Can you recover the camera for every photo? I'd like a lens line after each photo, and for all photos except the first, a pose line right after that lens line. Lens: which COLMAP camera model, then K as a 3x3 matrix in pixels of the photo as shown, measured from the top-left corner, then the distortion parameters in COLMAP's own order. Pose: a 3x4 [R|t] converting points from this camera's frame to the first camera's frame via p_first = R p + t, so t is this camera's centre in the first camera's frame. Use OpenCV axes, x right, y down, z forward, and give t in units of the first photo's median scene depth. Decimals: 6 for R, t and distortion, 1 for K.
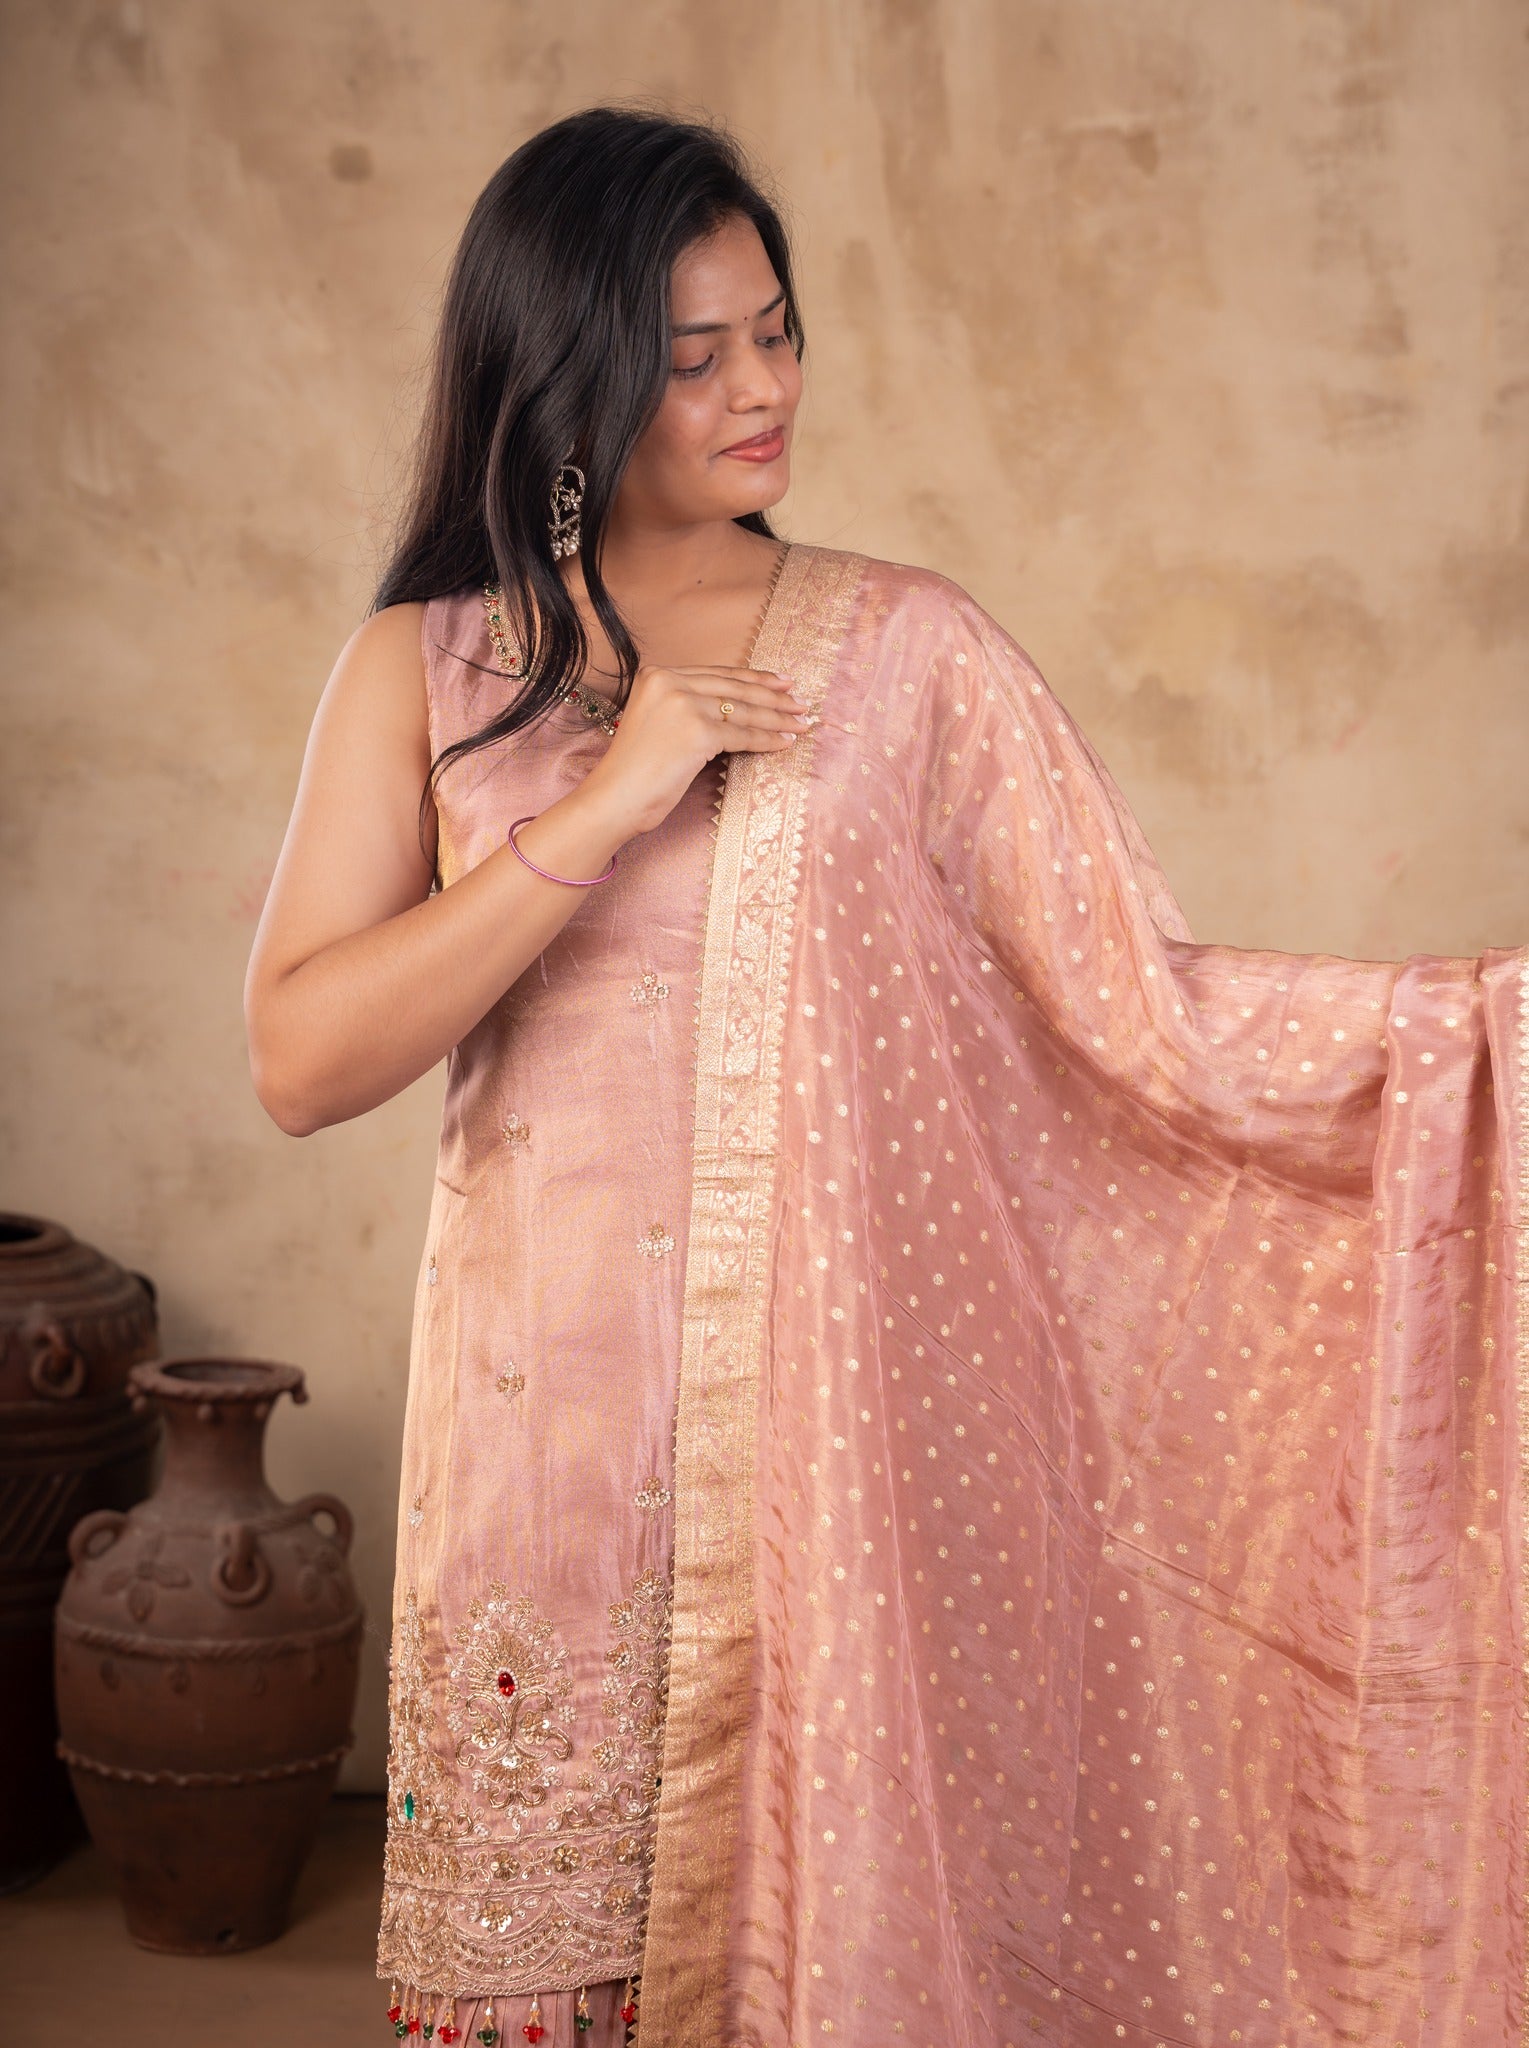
lens RADIAL K [[4256.7, 0, 764.5], [0, 4256.7, 1024.0], [0, 0, 1]] dist [0.487724, -0.423104]
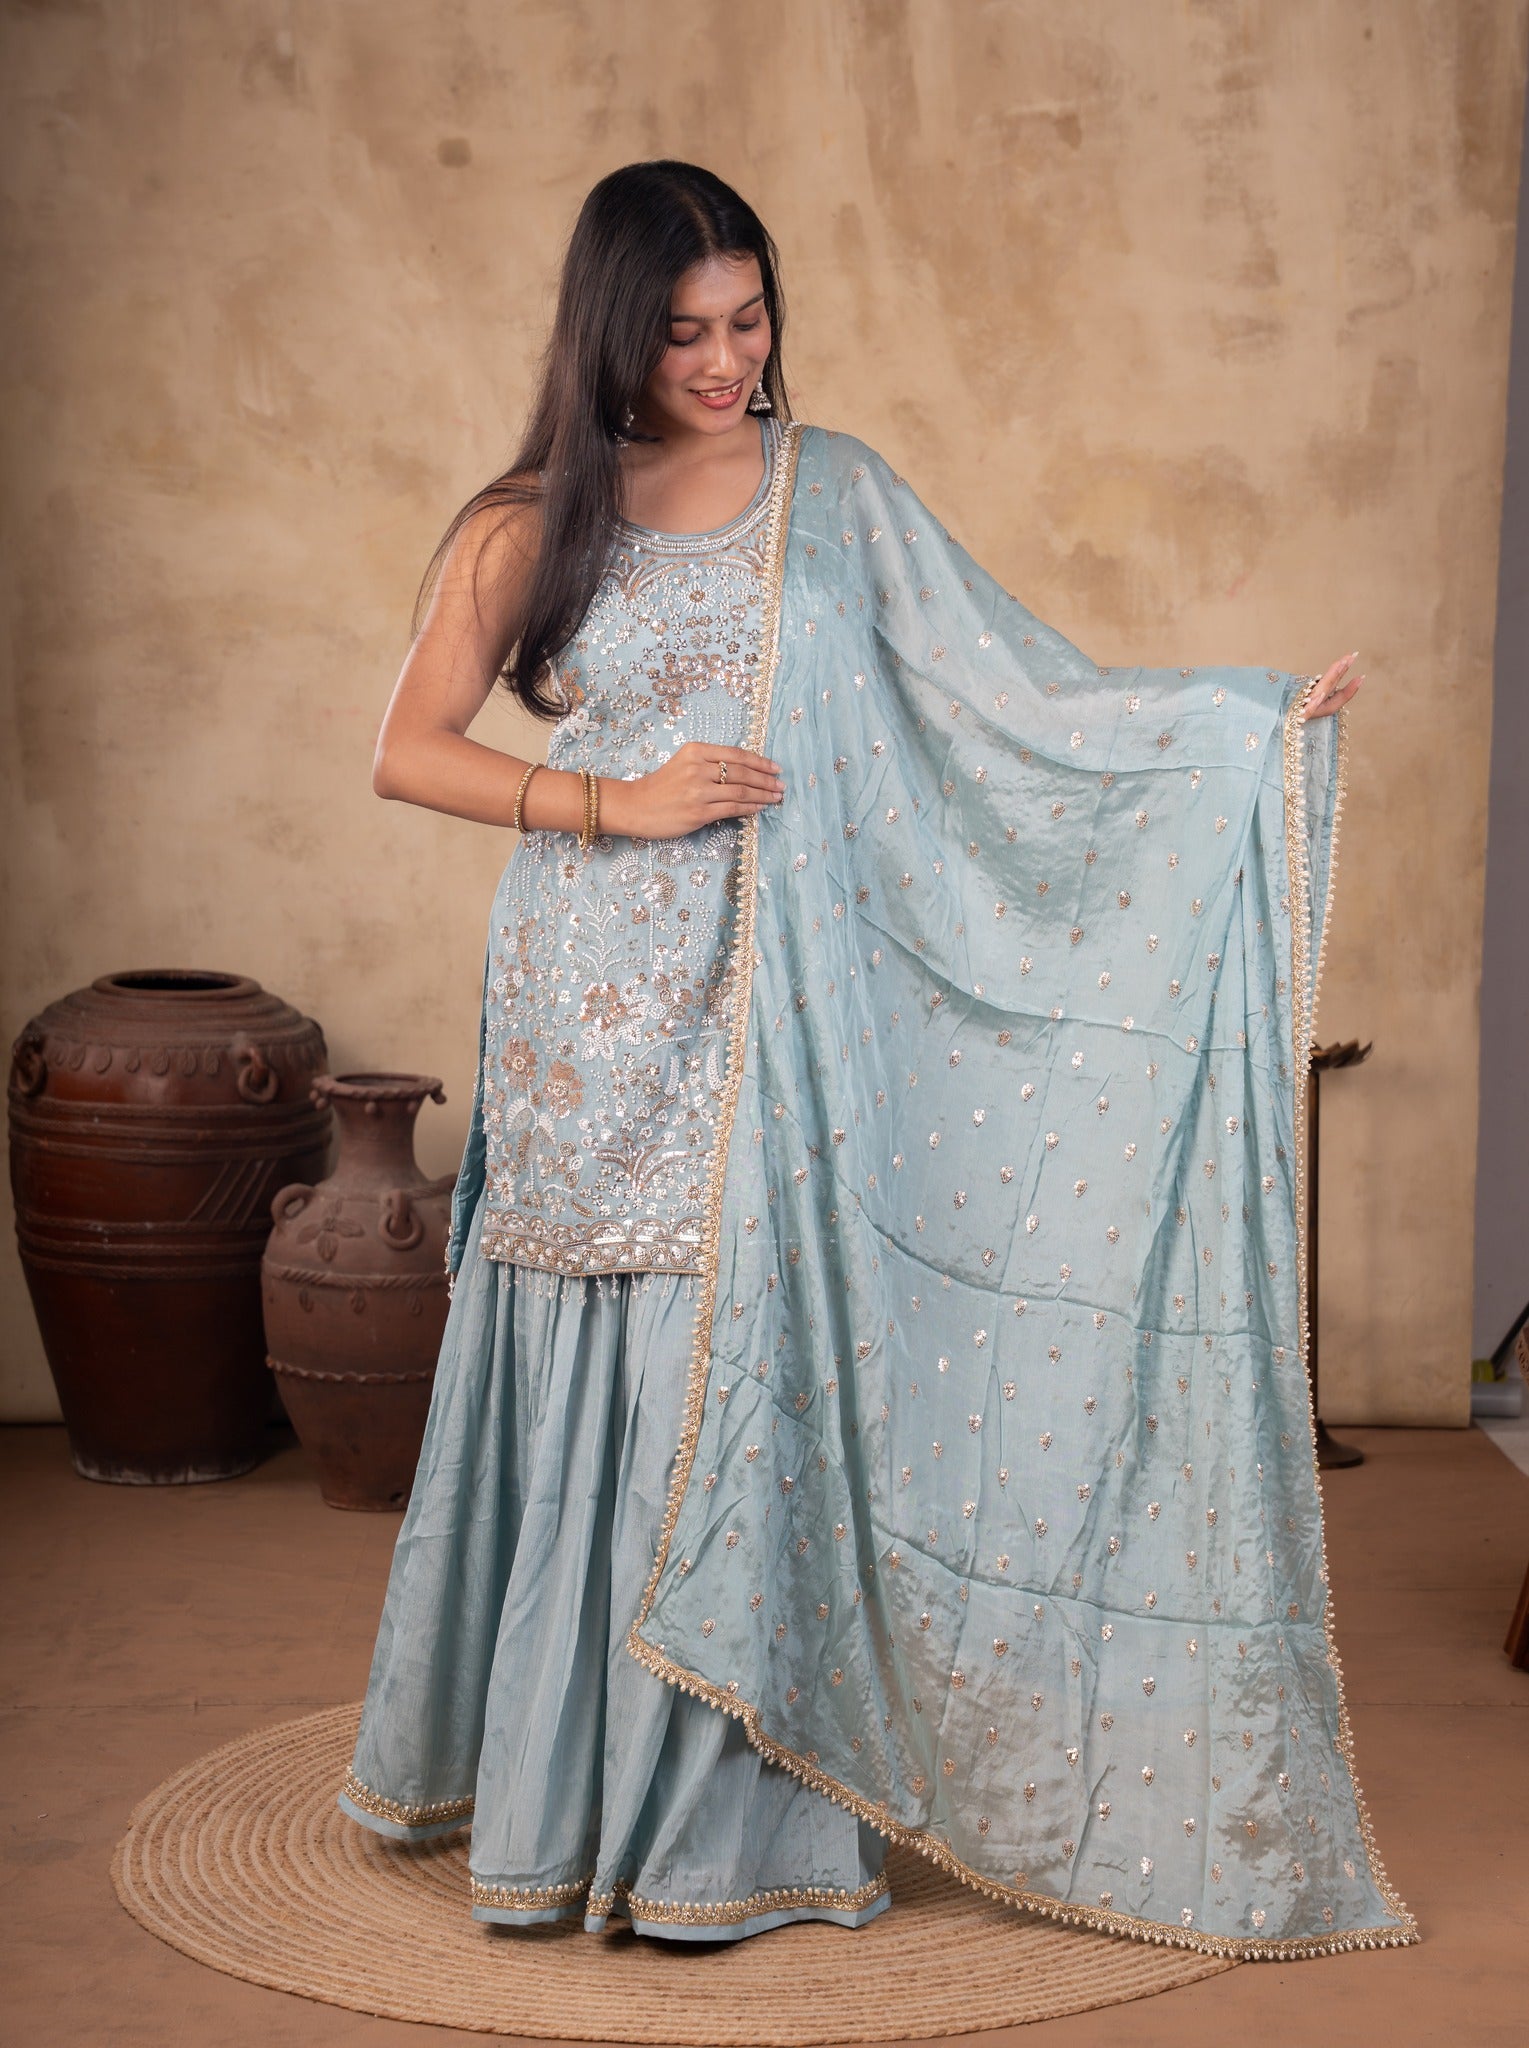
lens RADIAL K [[4264.5, 0, 767.9], [0, 4264.5, 1036.1], [0, 0, 1]] dist [0.482448, -0.329918]
pose [[0.999798, -0.017741, -0.009449, 0.005422], [0.017905, 0.999686, 0.017533, 0.043330], [0.009135, -0.017699, 0.999802, -0.297128]]
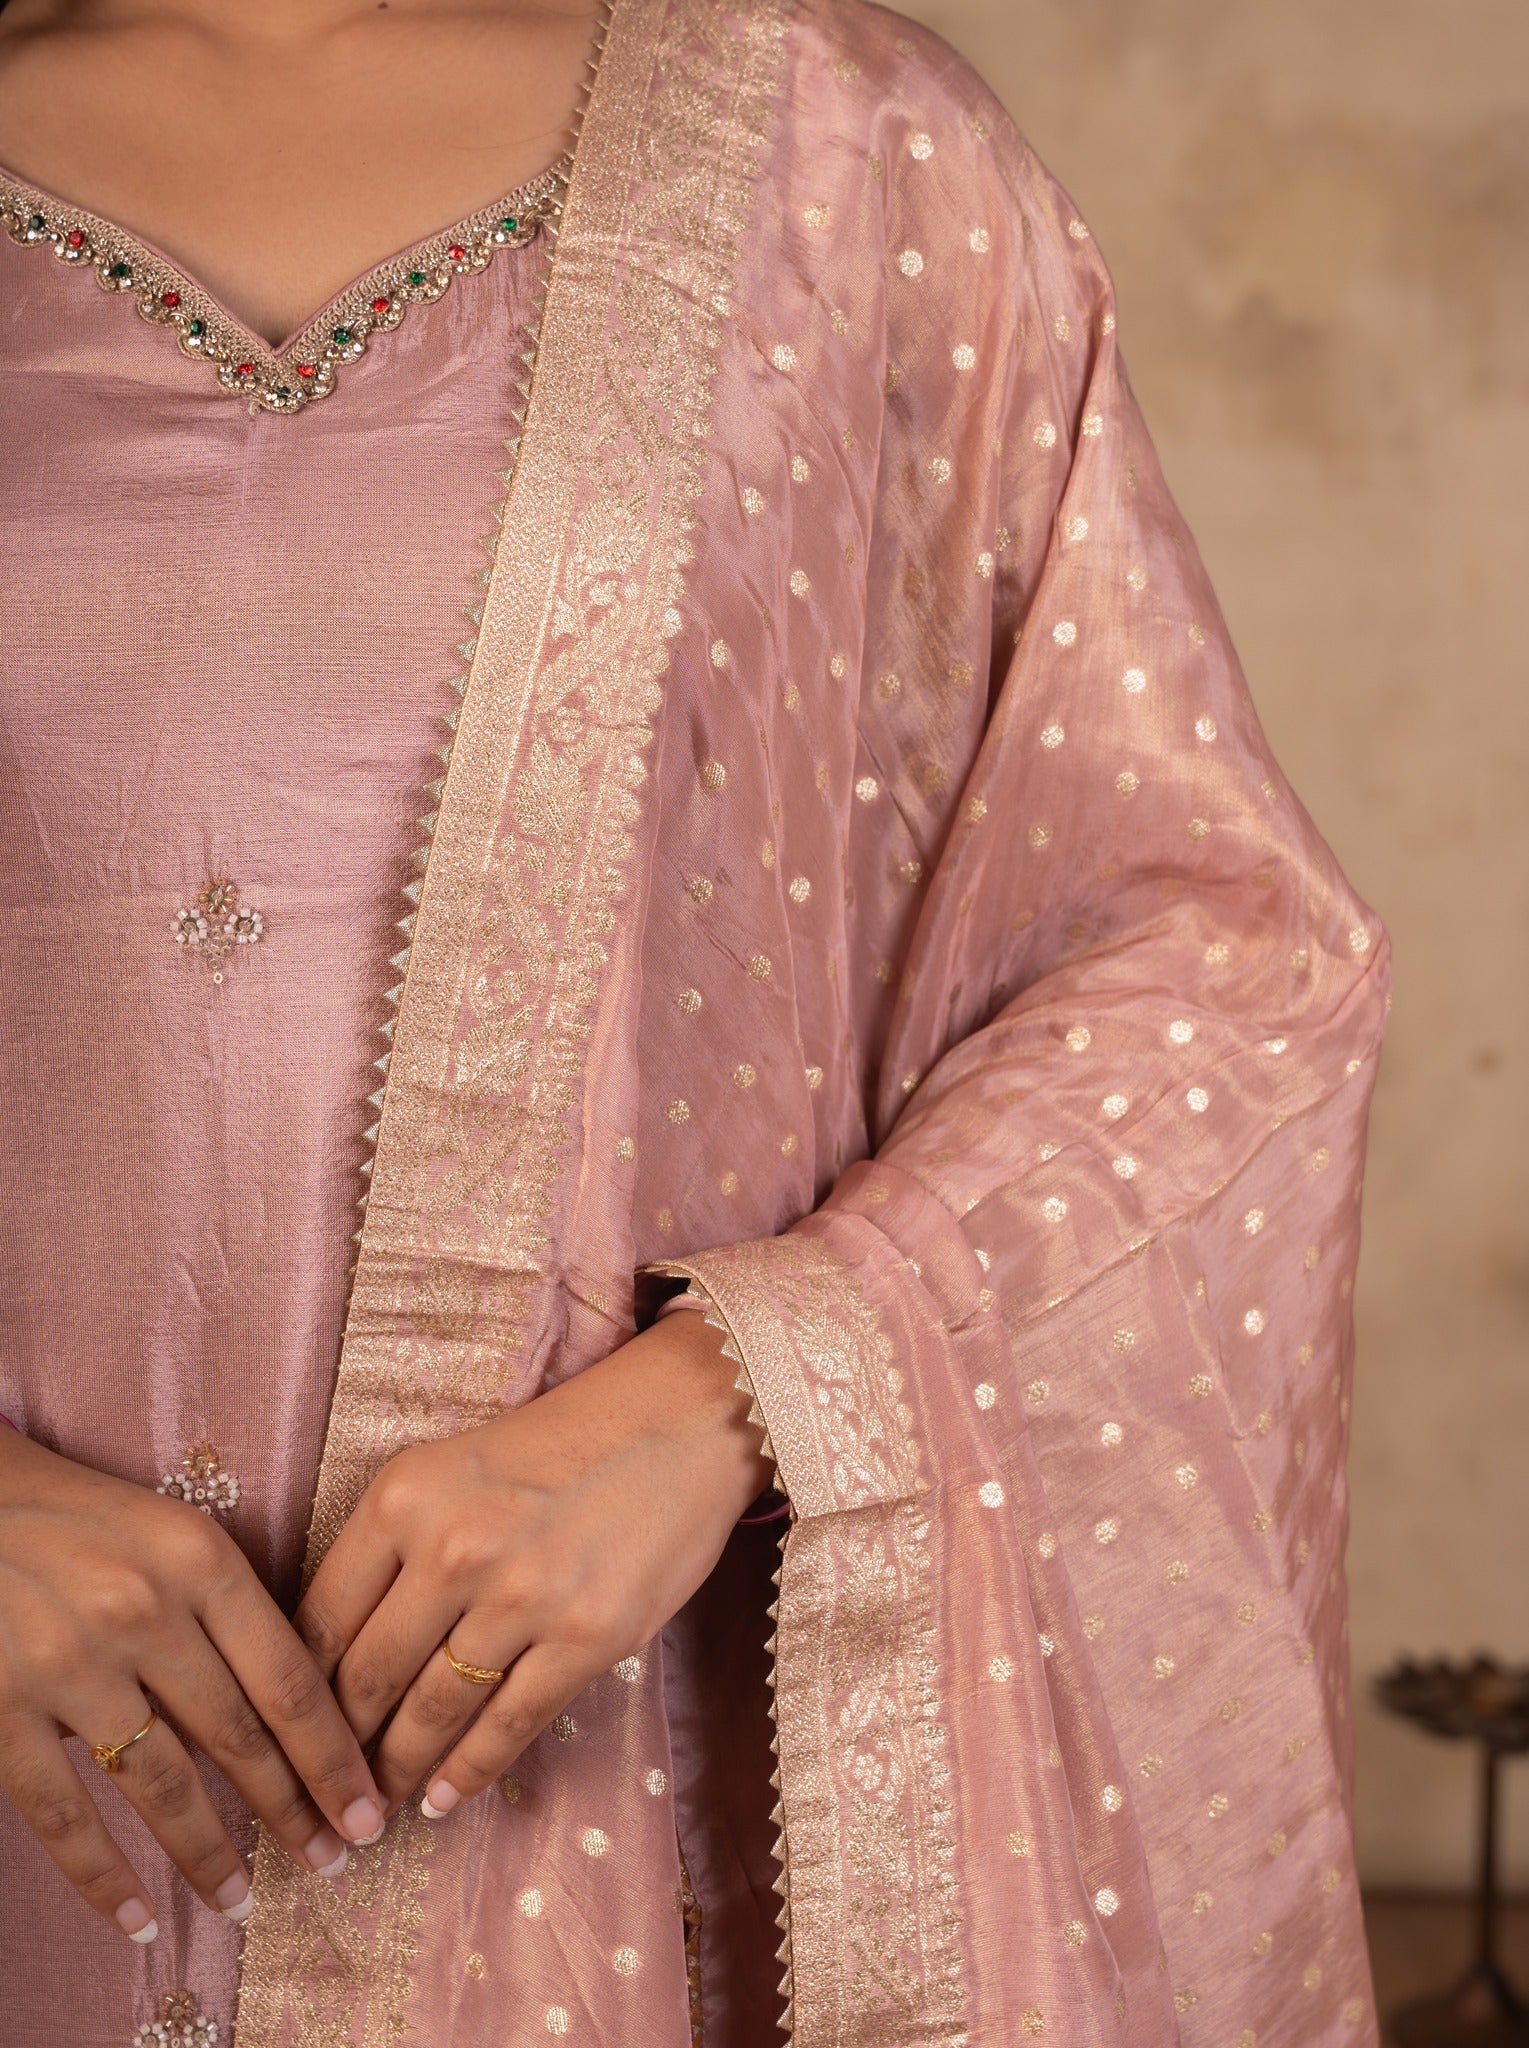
lens RADIAL K [[4273.1, 0, 750.1], [0, 4273.1, 1026.5], [0, 0, 1]] dist [0.490219, -0.497607]
pose [[0.999603, 0.002204, -0.028105, 0.029734], [0.000287, 0.996092, 0.088322, -0.026547], [0.028190, -0.088295, 0.995695, 0.301557]]
